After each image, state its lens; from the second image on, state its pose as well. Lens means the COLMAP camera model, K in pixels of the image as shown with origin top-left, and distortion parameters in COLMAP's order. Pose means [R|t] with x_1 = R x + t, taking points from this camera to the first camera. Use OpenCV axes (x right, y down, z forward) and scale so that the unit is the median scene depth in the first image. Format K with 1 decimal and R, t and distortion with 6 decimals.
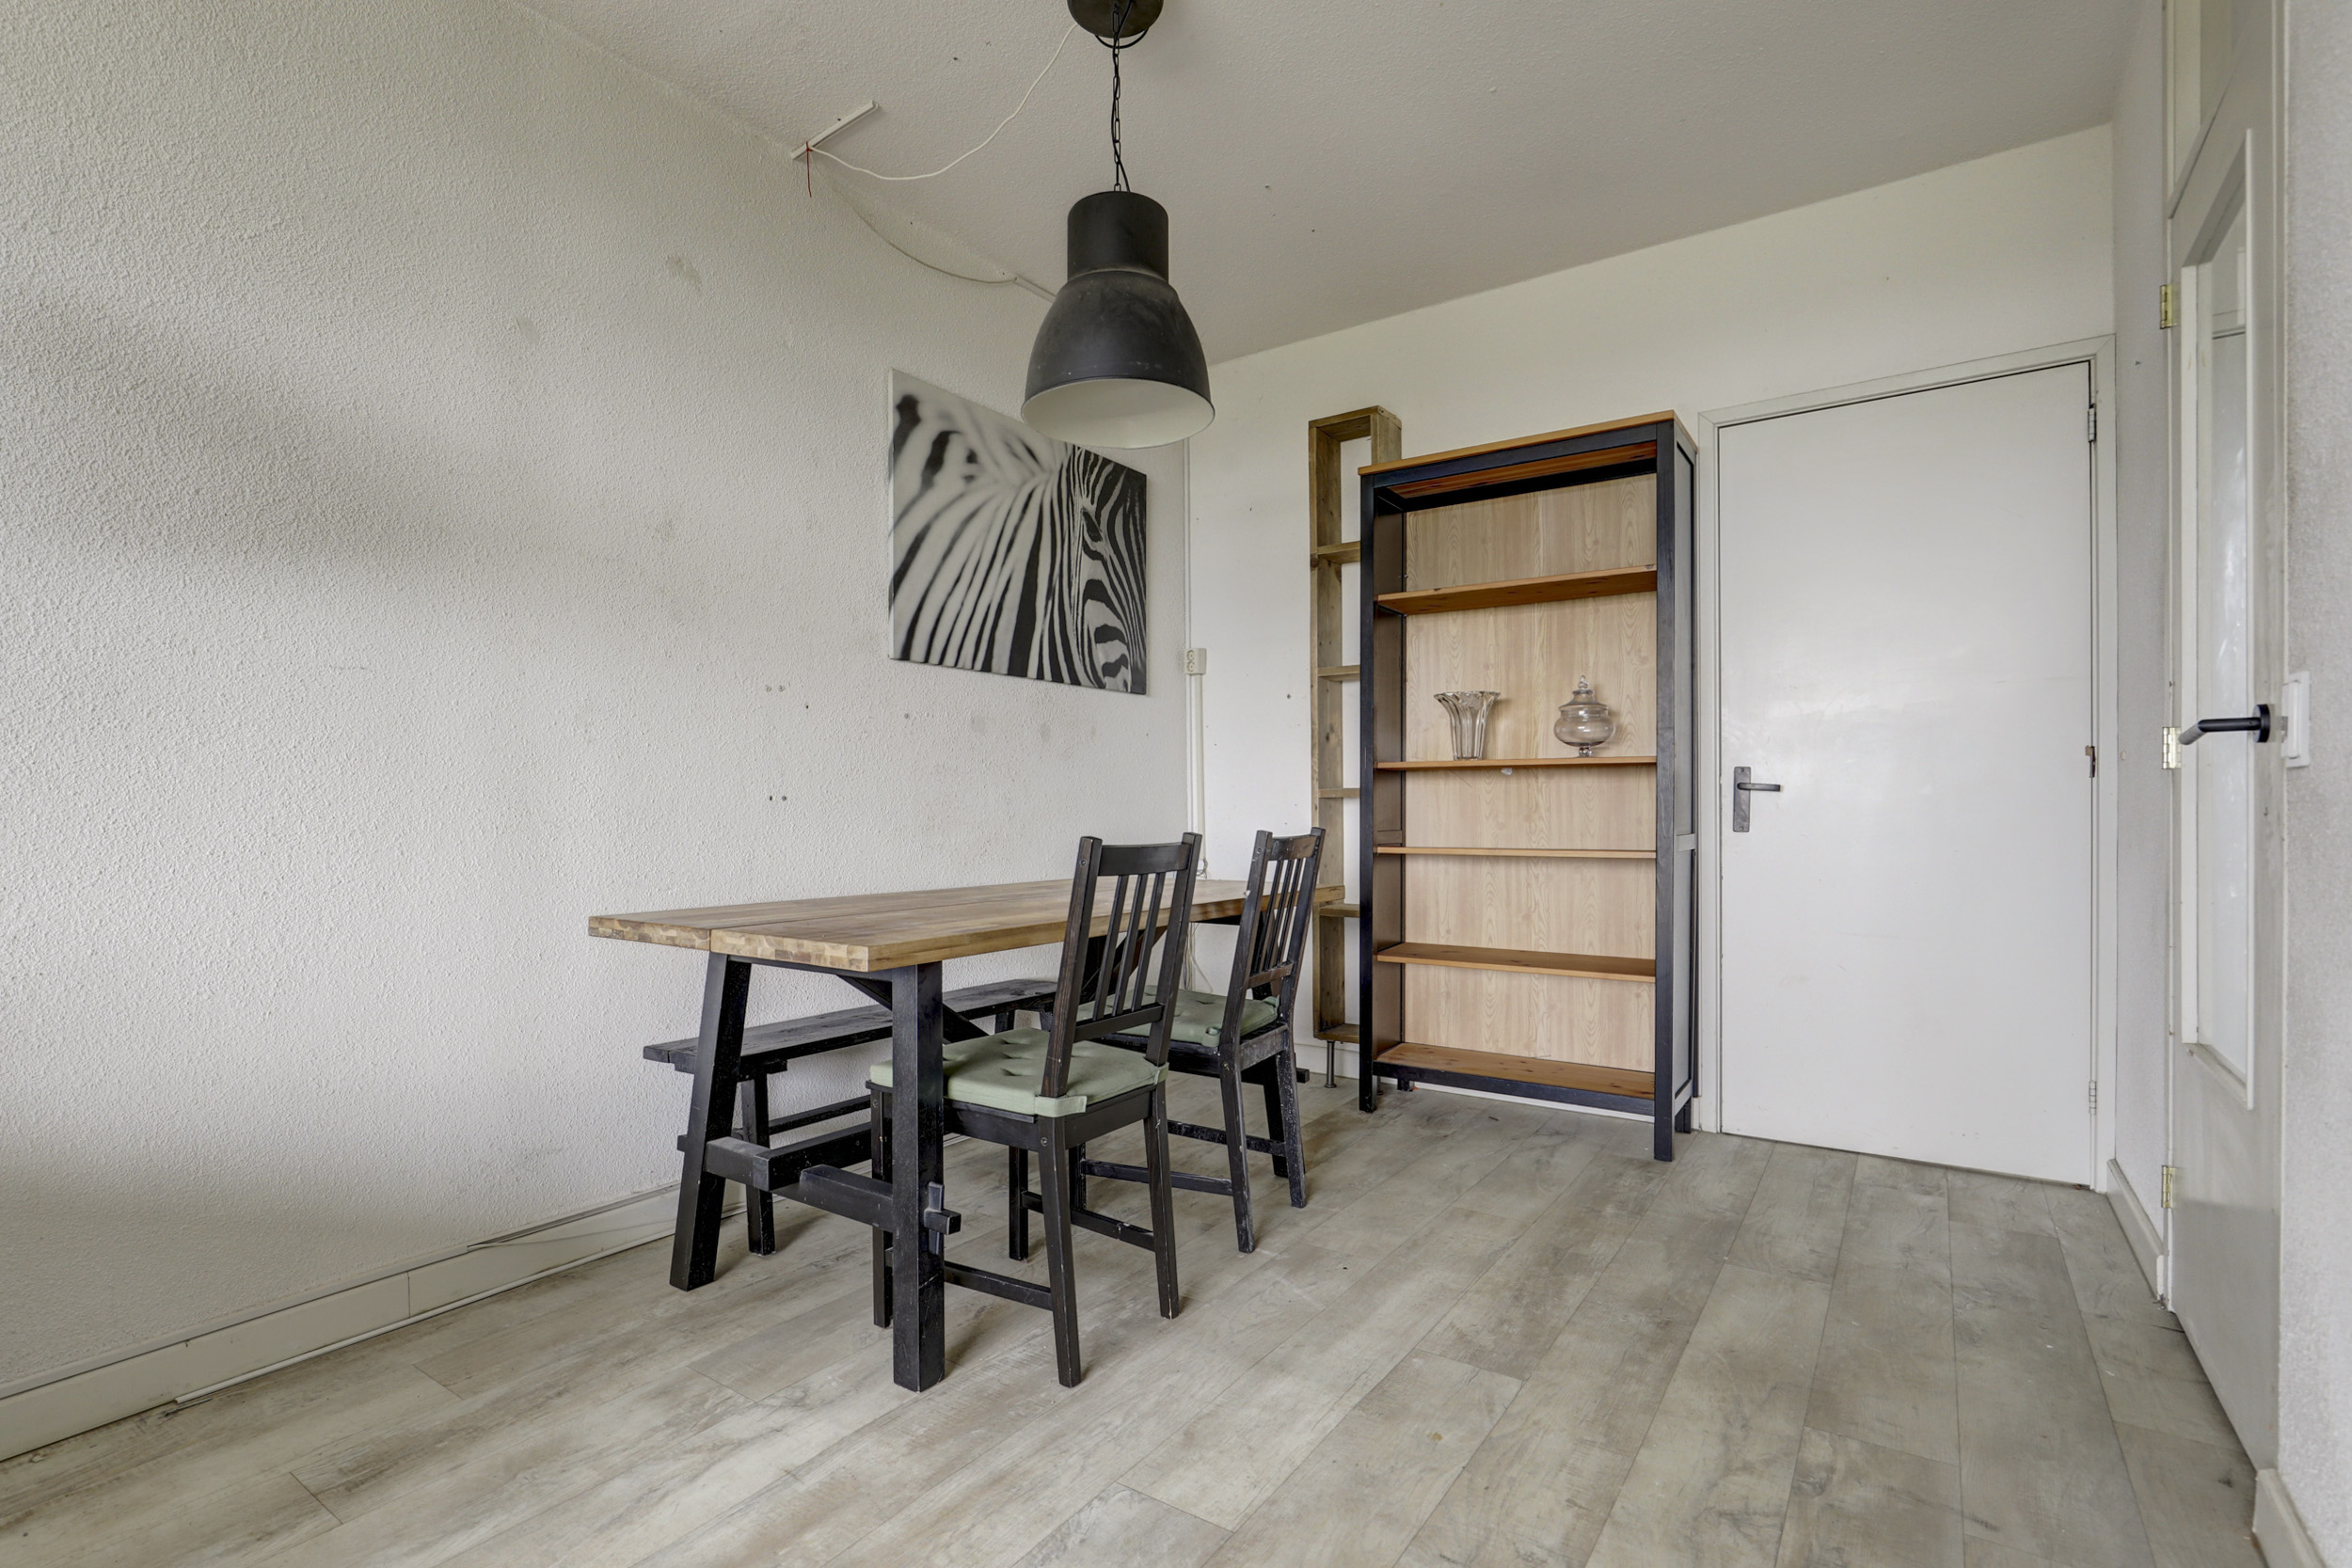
lens RADIAL K [[1087.8, 0, 1171.4], [0, 1087.8, 818.3], [0, 0, 1]] dist [-0.012985, 0.000568]
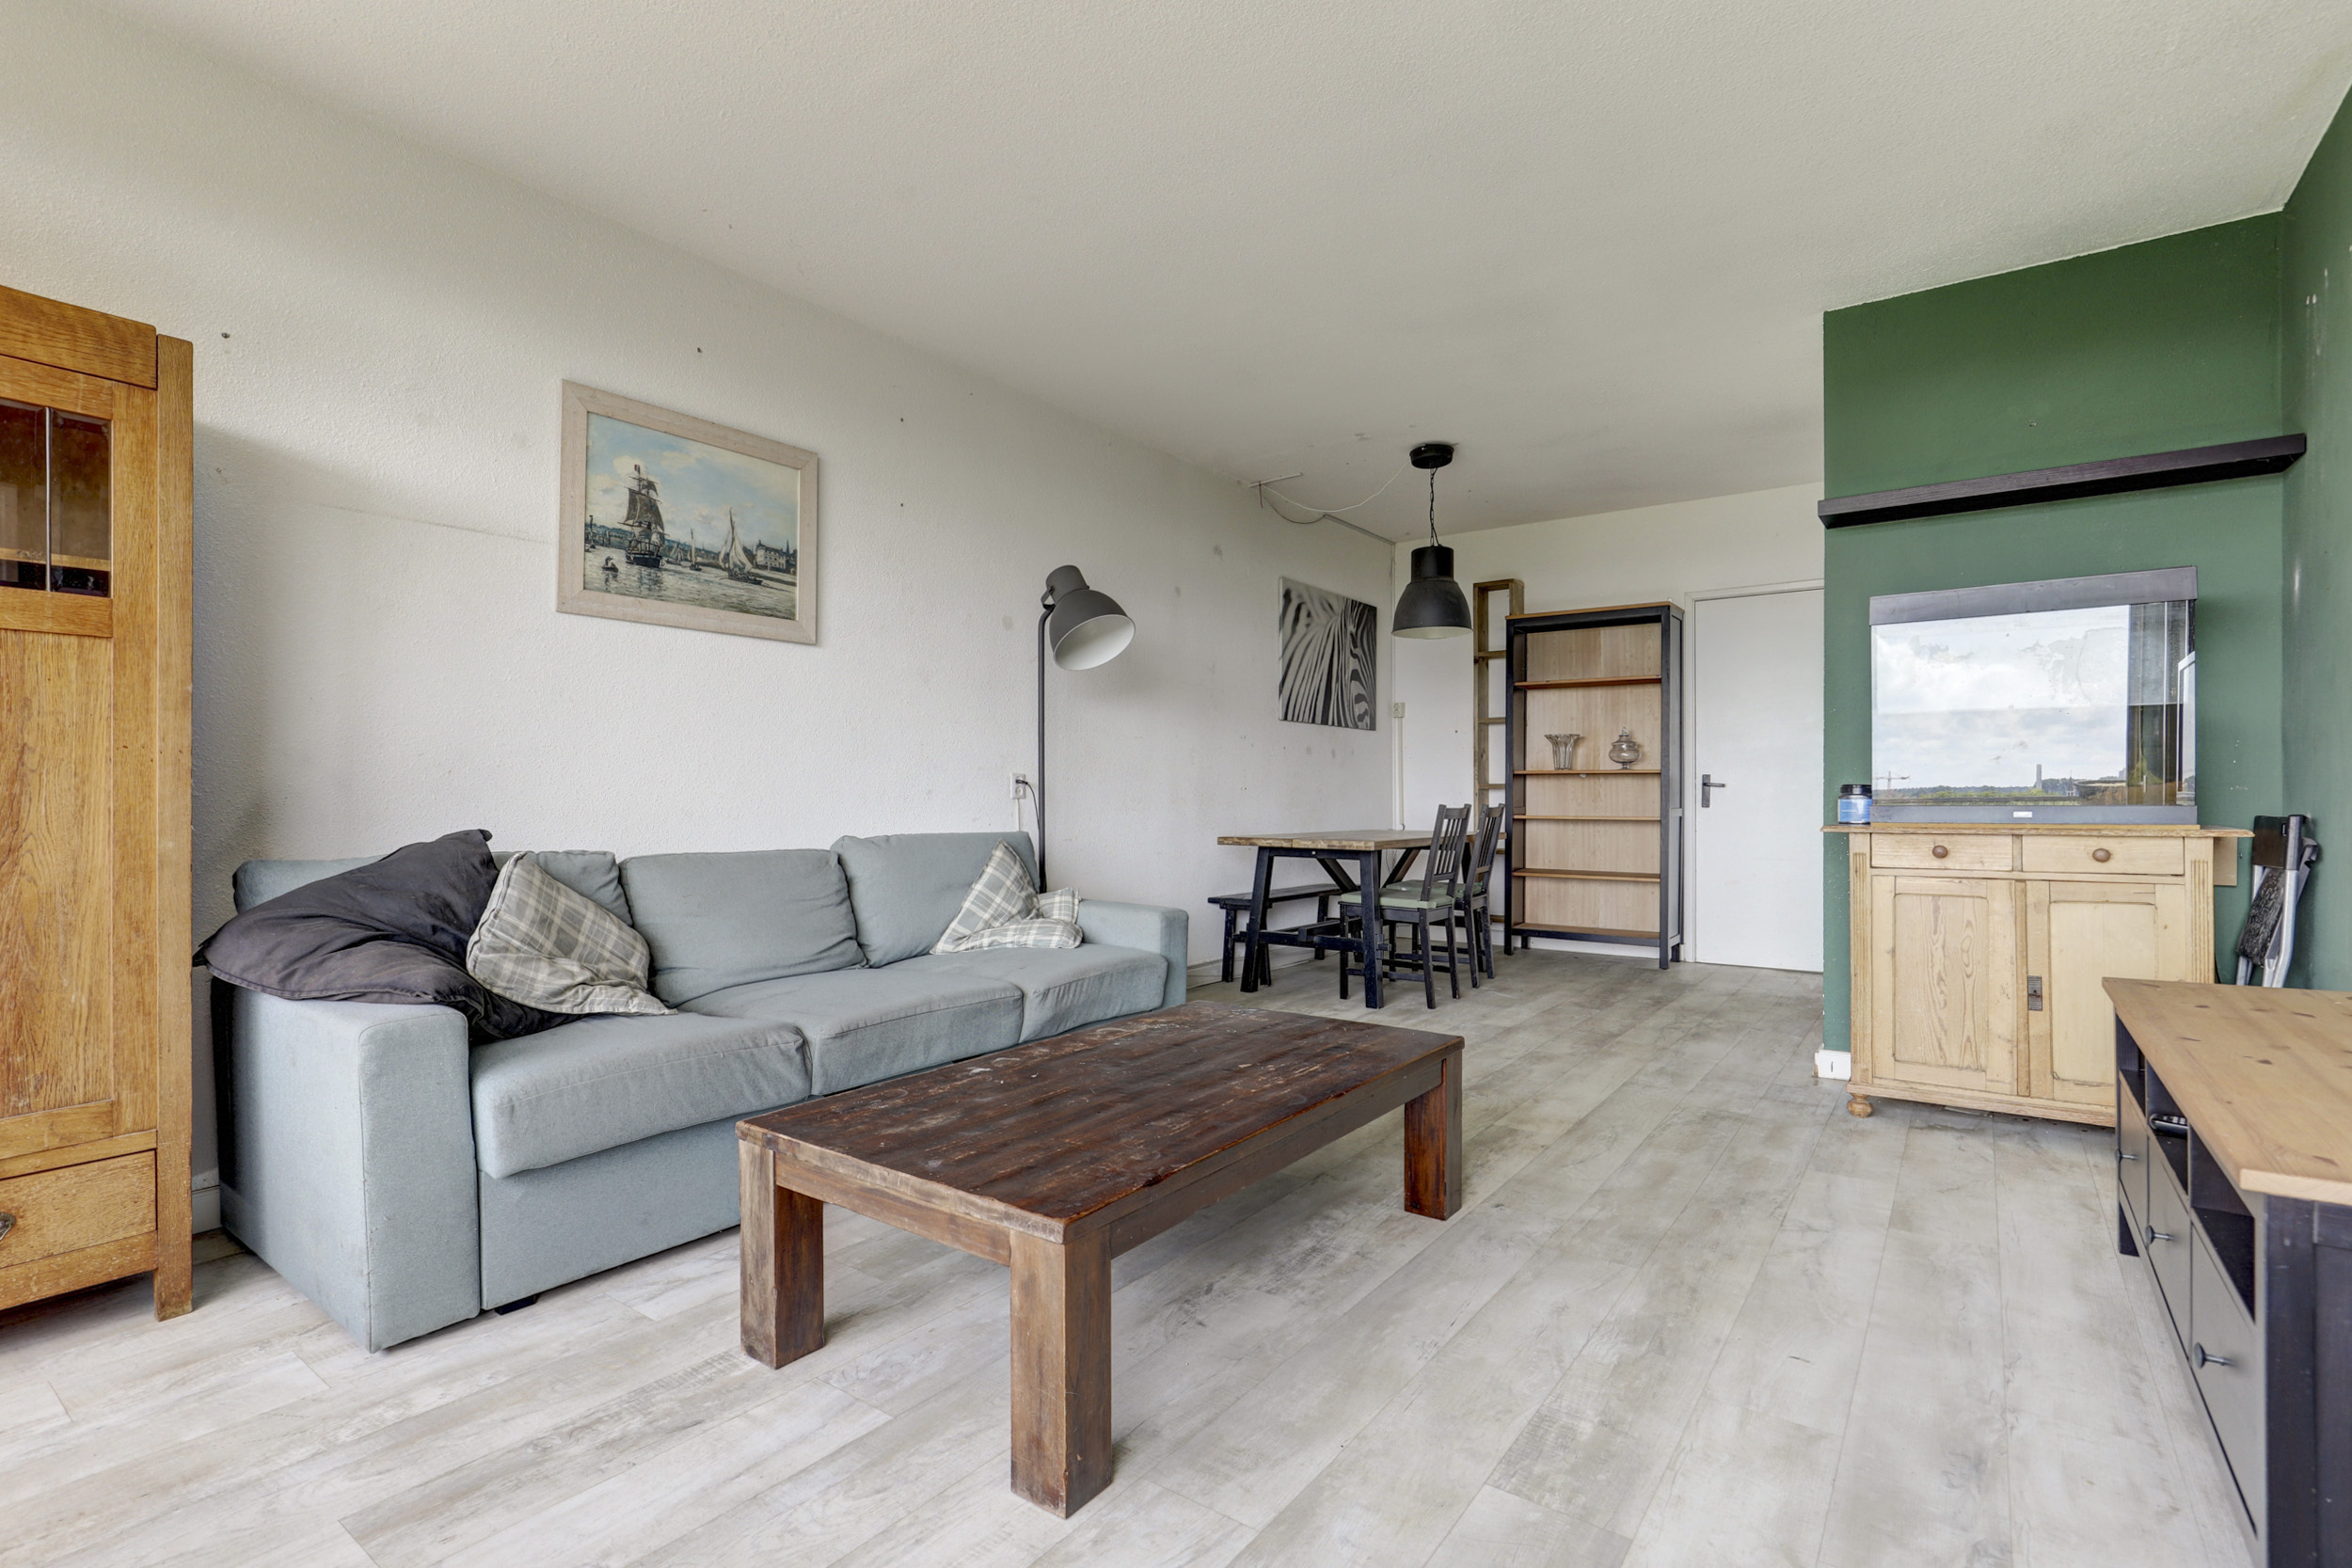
lens RADIAL K [[1087.8, 0, 1178.8], [0, 1087.8, 805.3], [0, 0, 1]] dist [-0.012985, 0.000568]
pose [[0.999561, 0.004212, -0.029311, -0.348807], [-0.004245, 0.999990, -0.001058, 0.013909], [0.029306, 0.001182, 0.999570, -0.935388]]
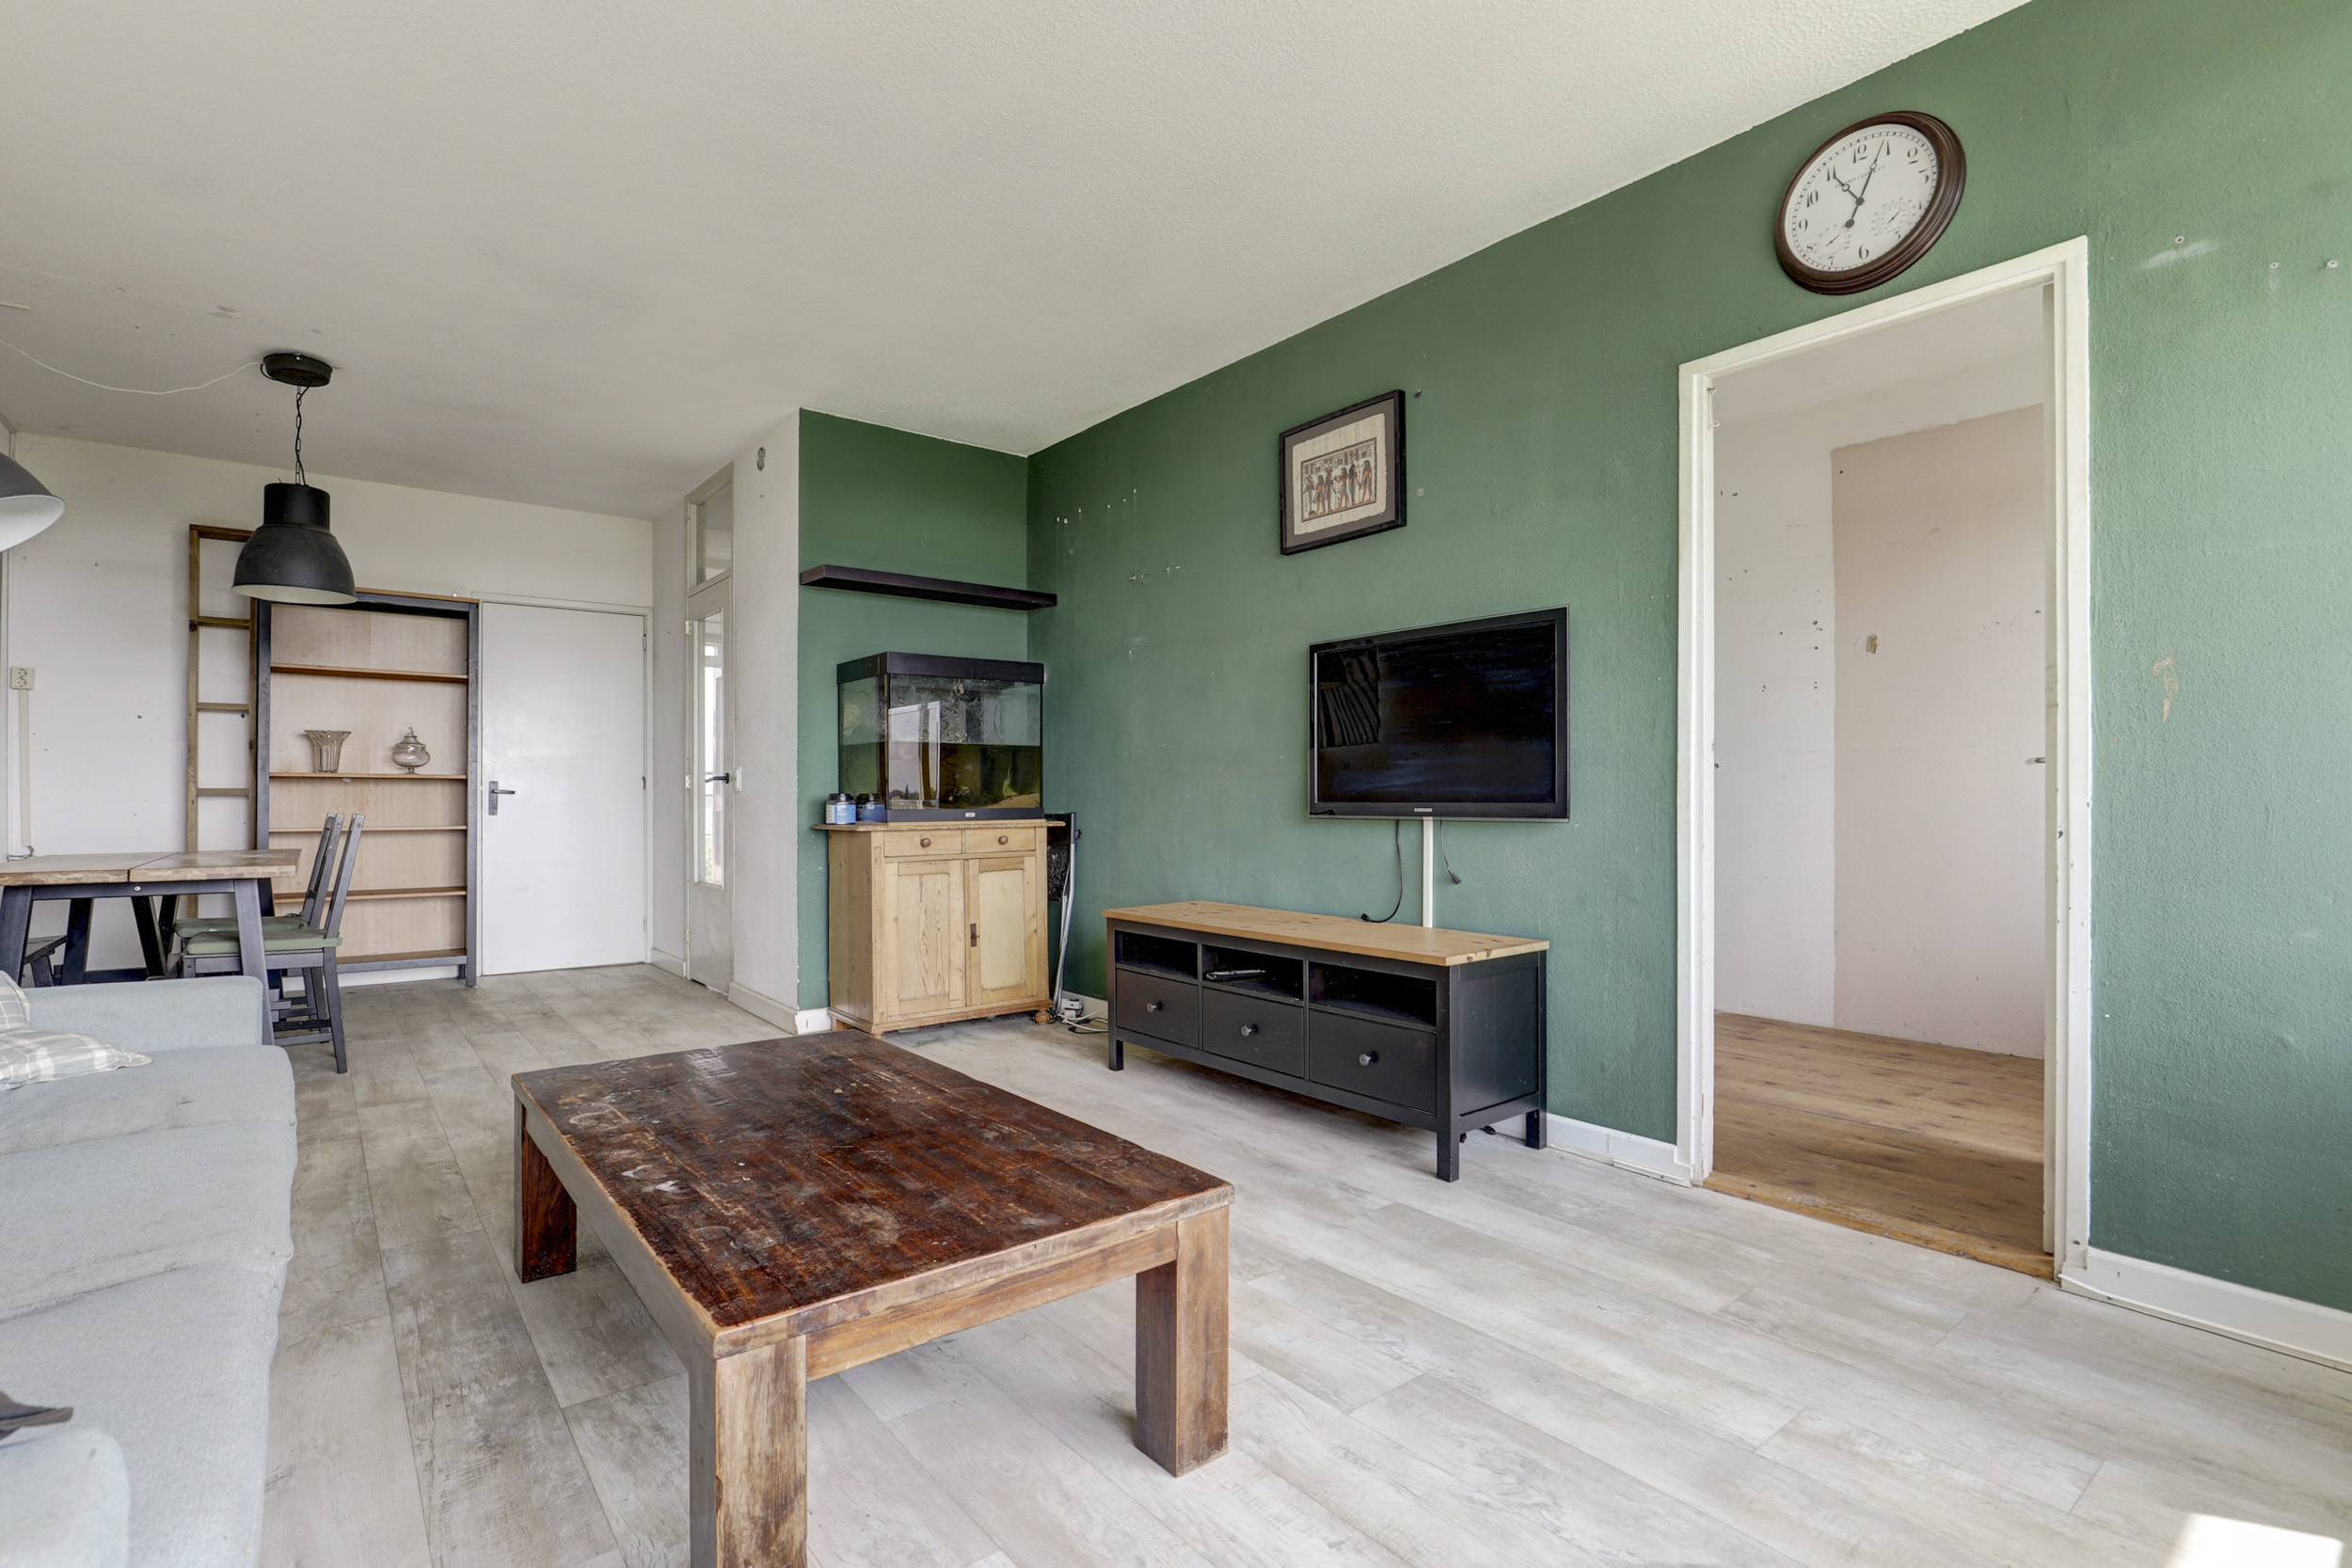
lens RADIAL K [[1087.8, 0, 1115.8], [0, 1087.8, 793.4], [0, 0, 1]] dist [-0.012985, 0.000568]
pose [[0.324413, 0.007860, 0.945883, -0.875301], [0.012749, 0.999838, -0.012681, 0.011359], [-0.945830, 0.016172, 0.324260, -0.620163]]
